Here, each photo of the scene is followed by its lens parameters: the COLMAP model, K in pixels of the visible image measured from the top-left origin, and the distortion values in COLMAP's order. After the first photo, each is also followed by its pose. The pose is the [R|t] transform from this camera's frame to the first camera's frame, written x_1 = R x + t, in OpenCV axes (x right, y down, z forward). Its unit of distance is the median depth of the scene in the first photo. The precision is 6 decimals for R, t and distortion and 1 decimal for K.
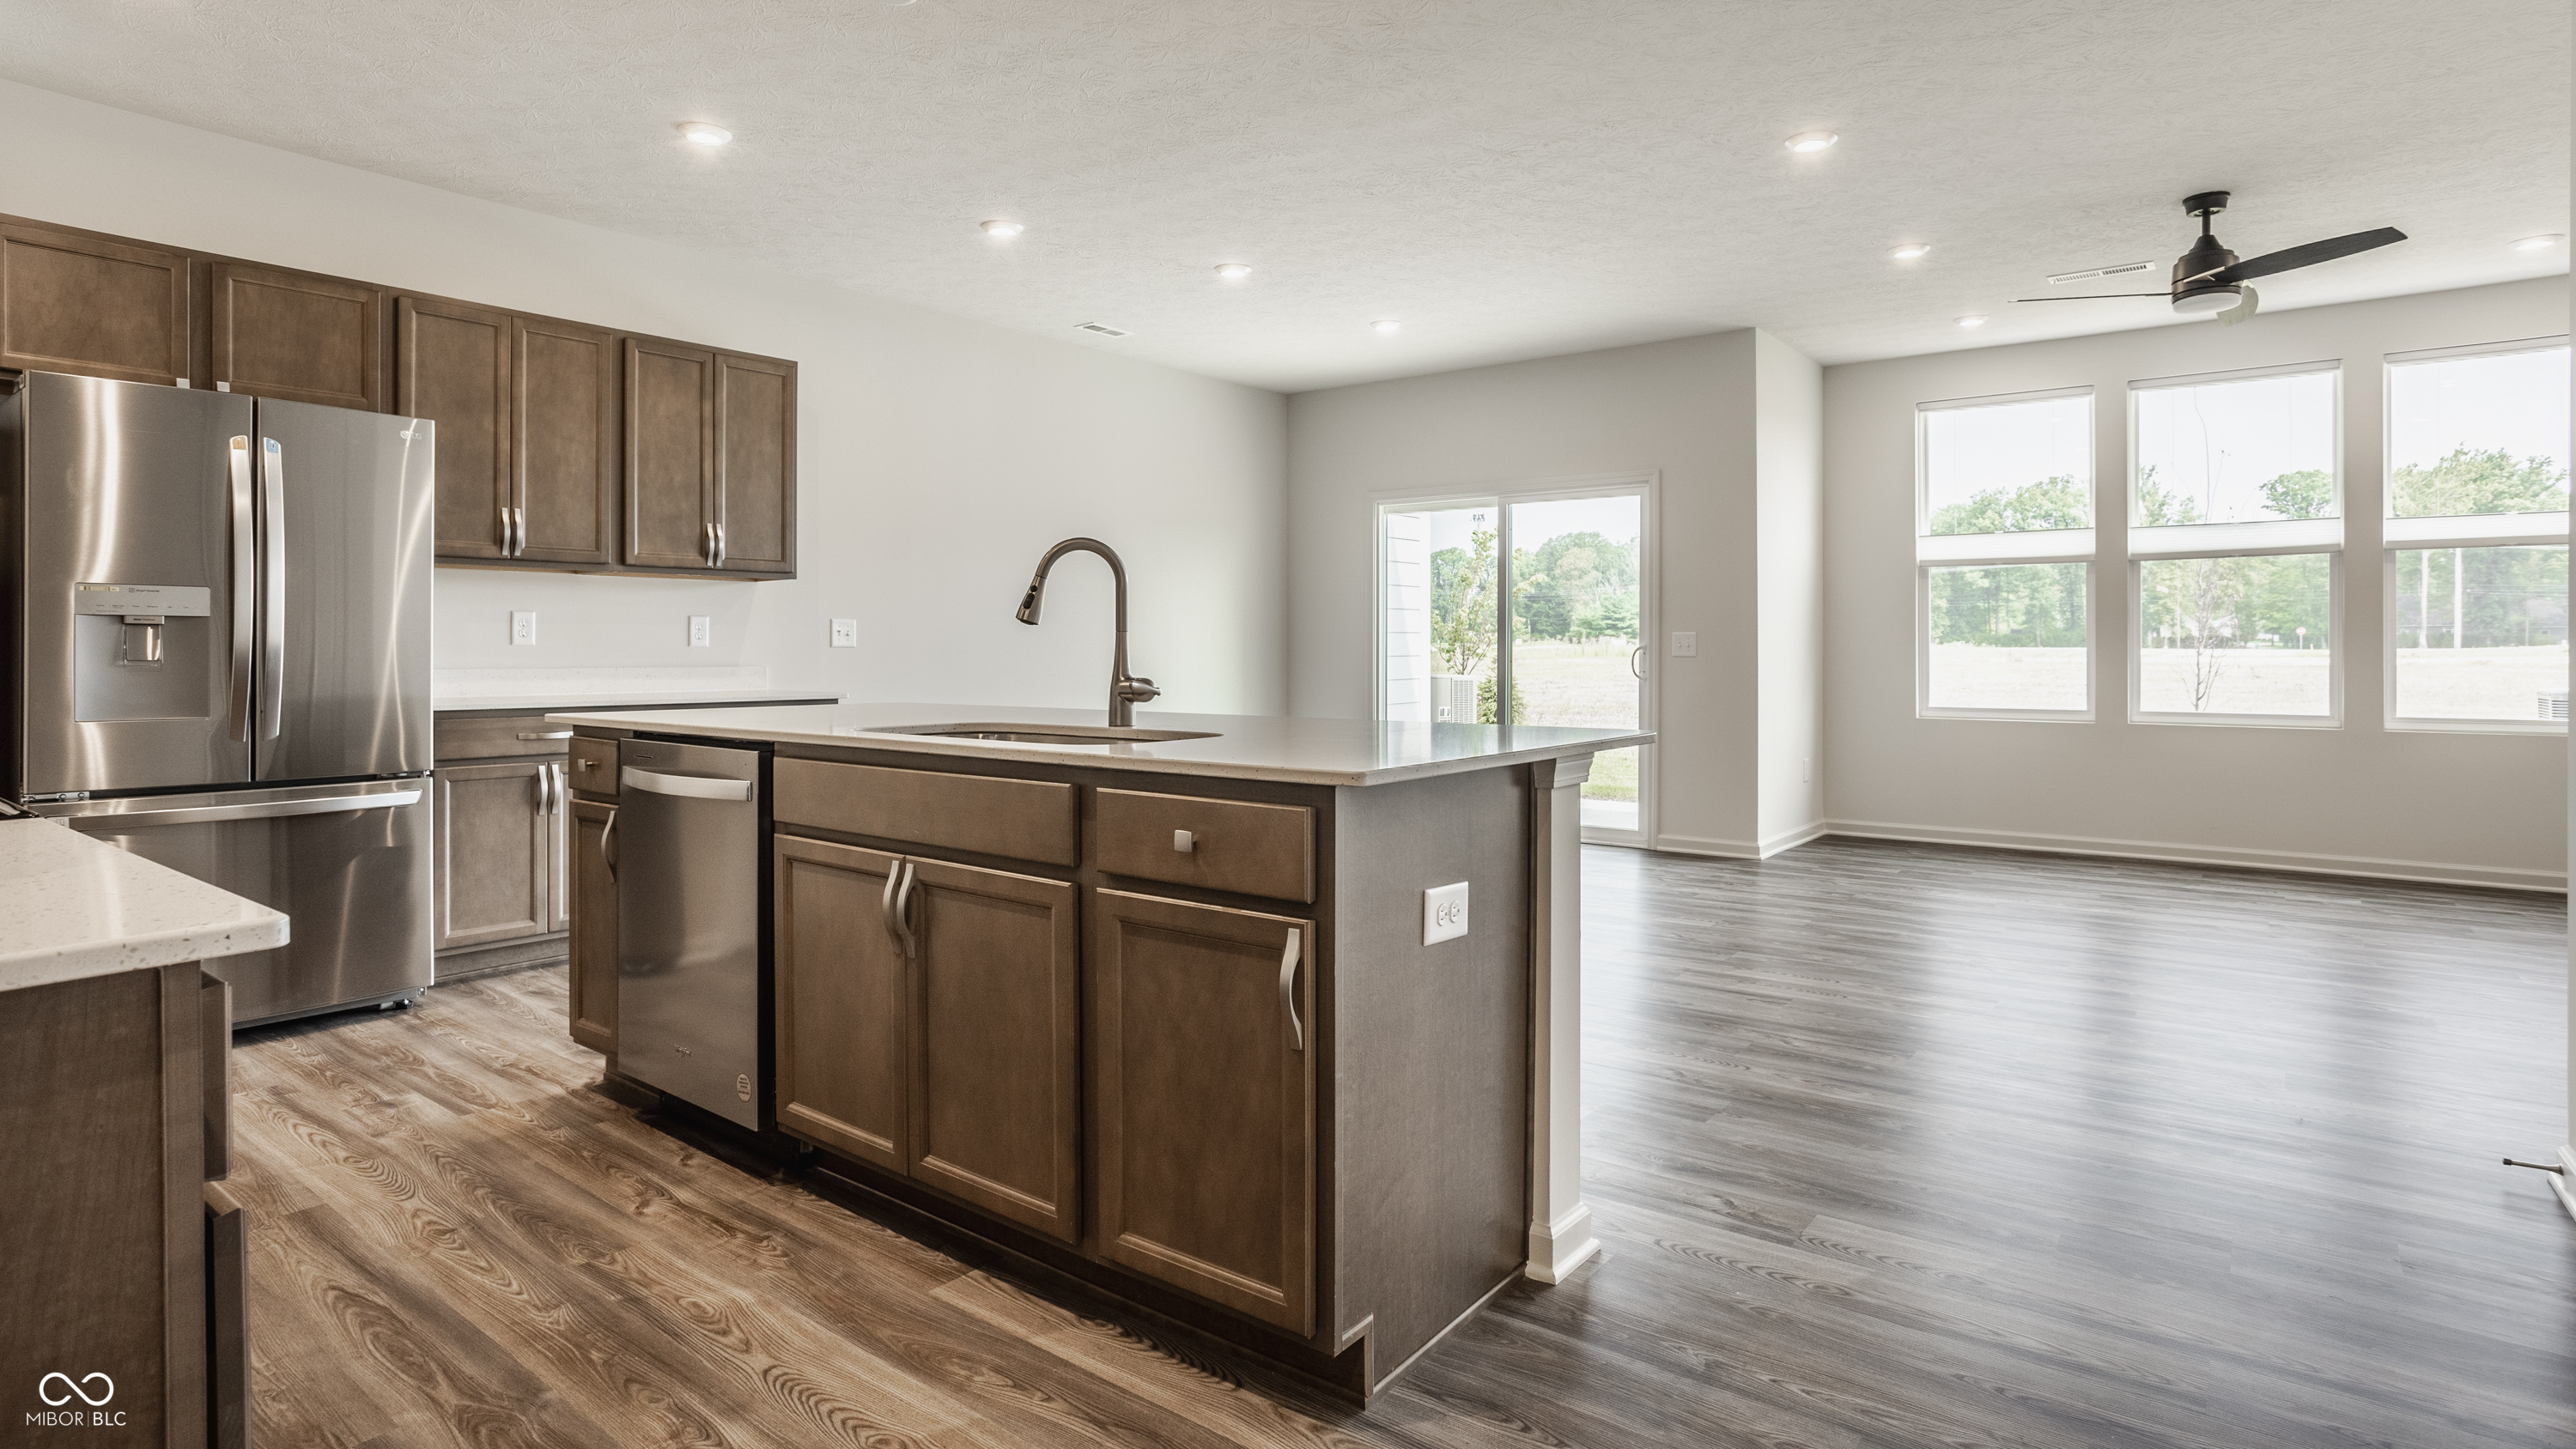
lens RADIAL K [[1321.5, 0, 1288.2], [0, 1321.5, 647.7], [0, 0, 1]] dist [-0.001205, 0.014027]
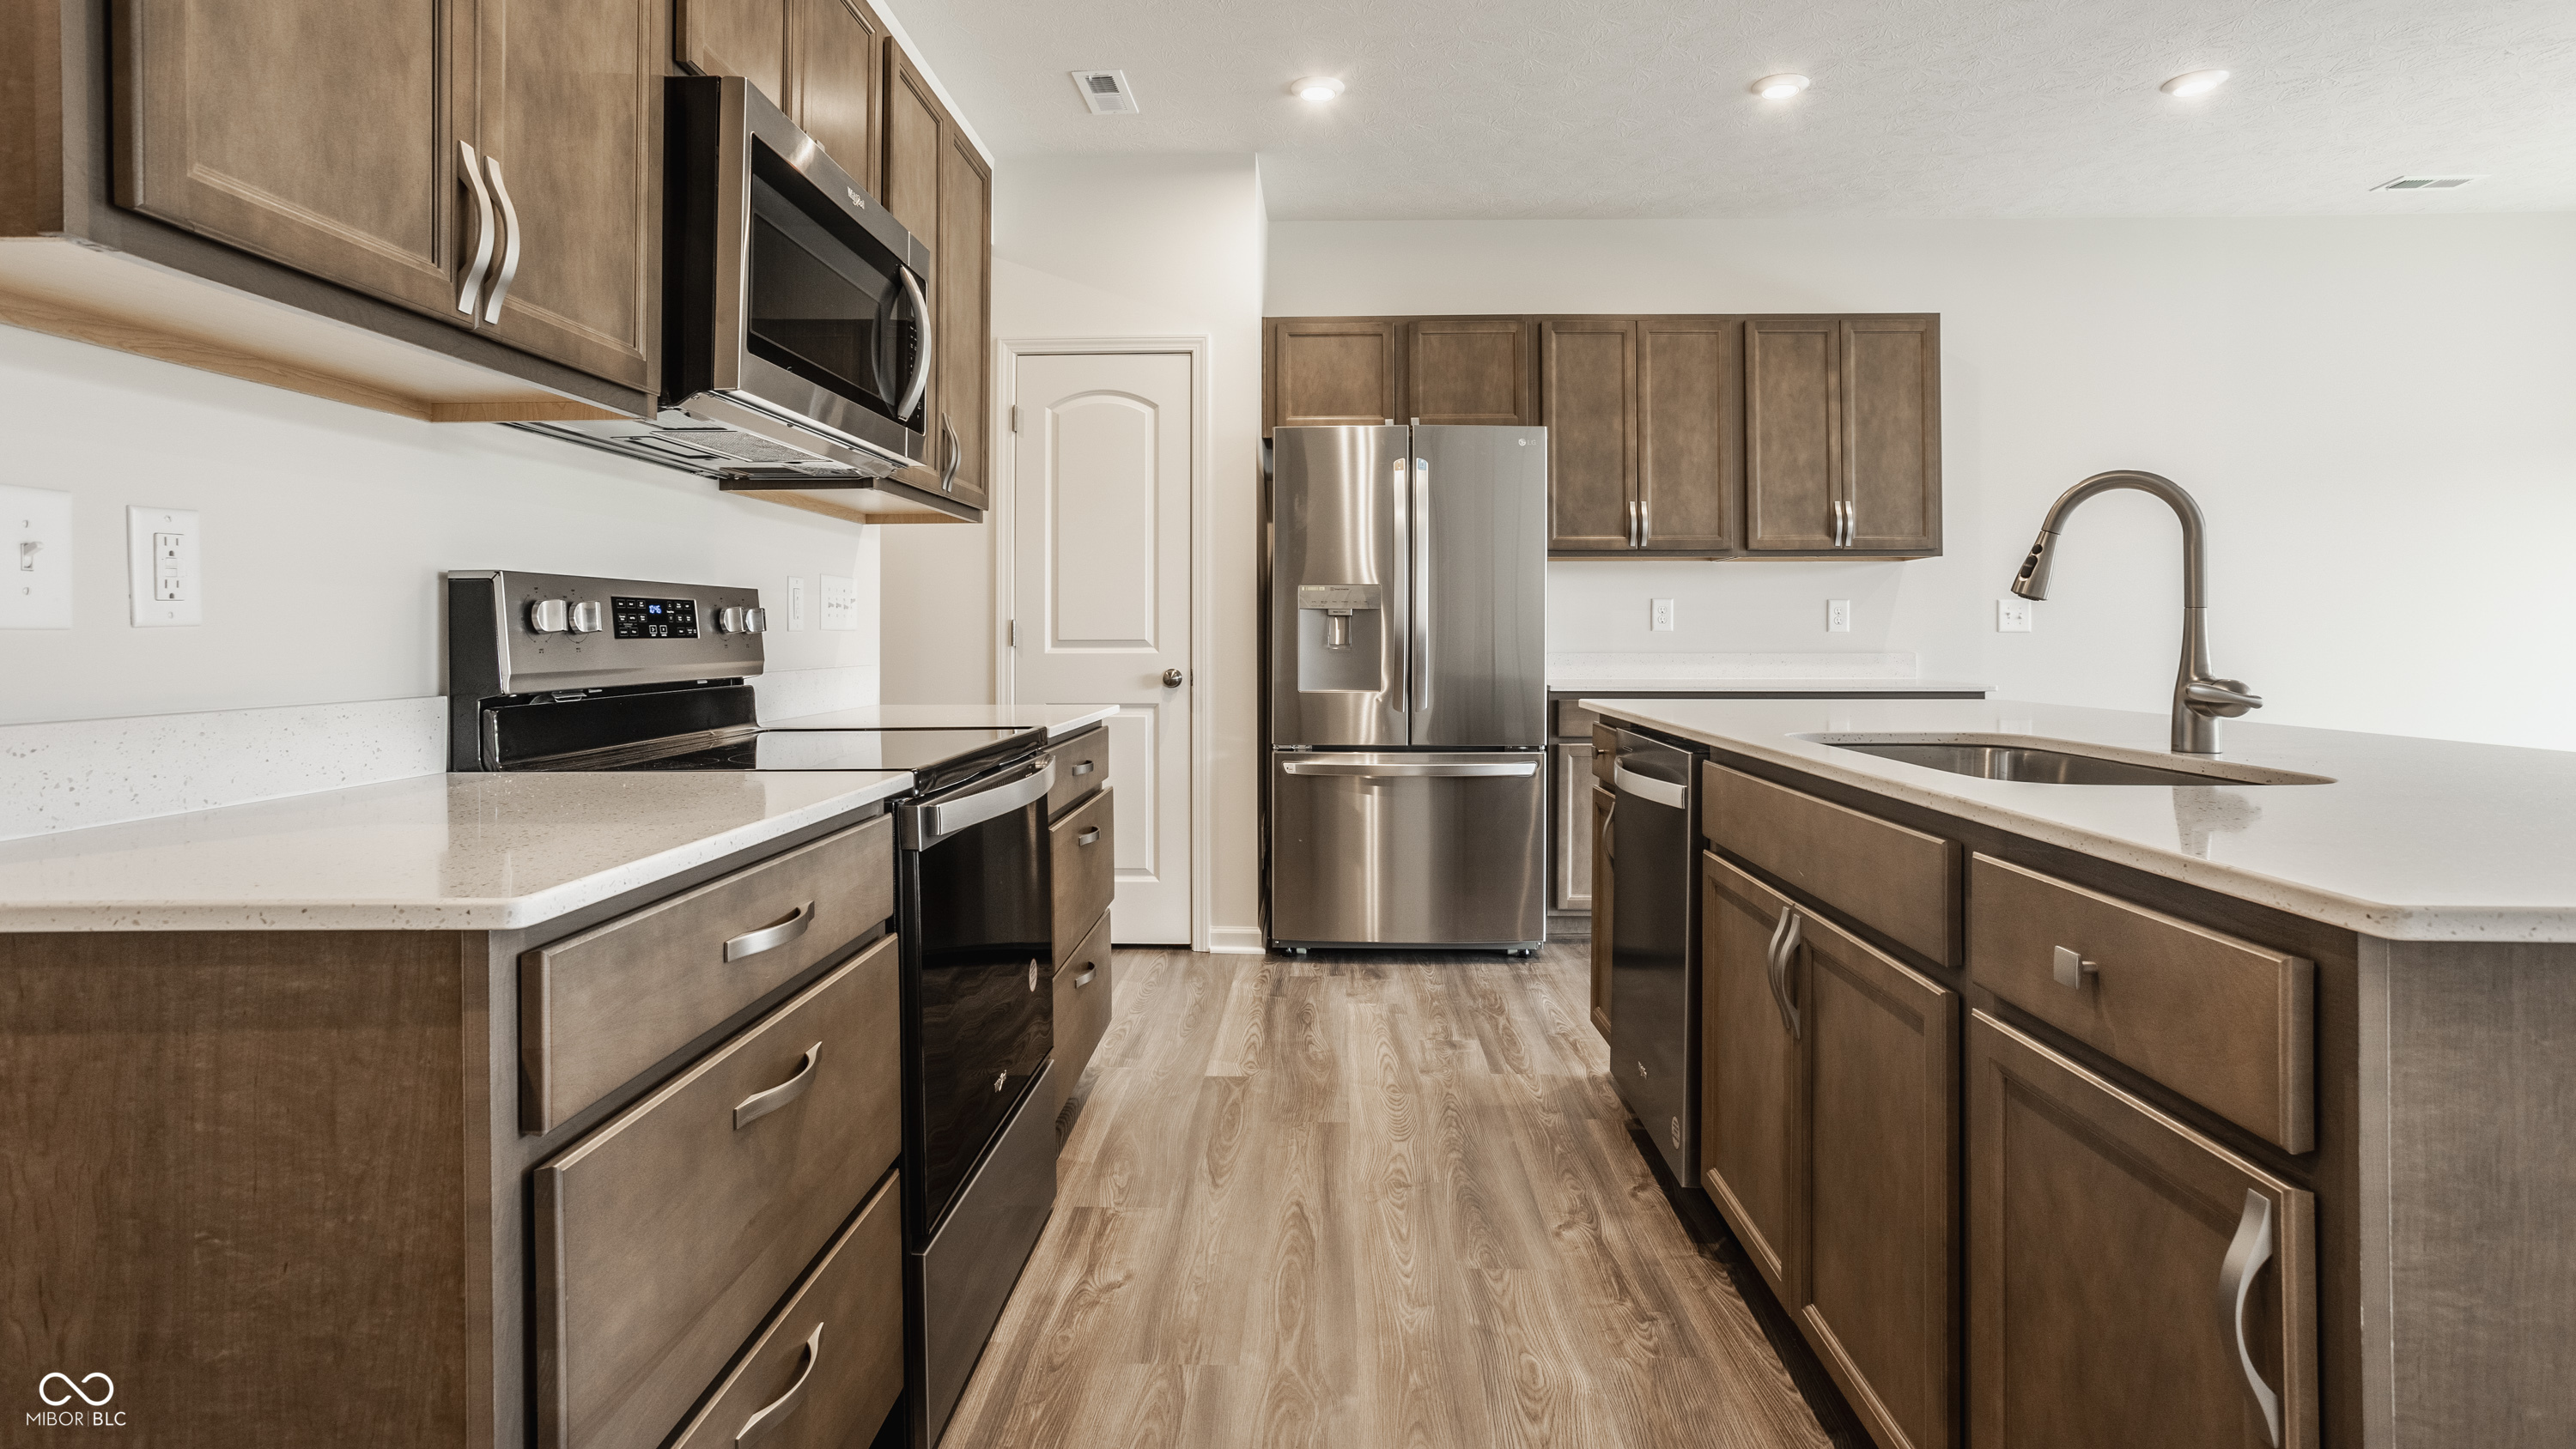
lens RADIAL K [[1286.9, 0, 1291.0], [0, 1286.9, 624.1], [0, 0, 1]] dist [-0.052929, 0.044442]
pose [[0.594041, -0.007004, -0.804404, 0.113622], [0.001109, 0.999968, -0.007888, 0.000276], [0.804434, 0.003794, 0.594030, 0.272352]]
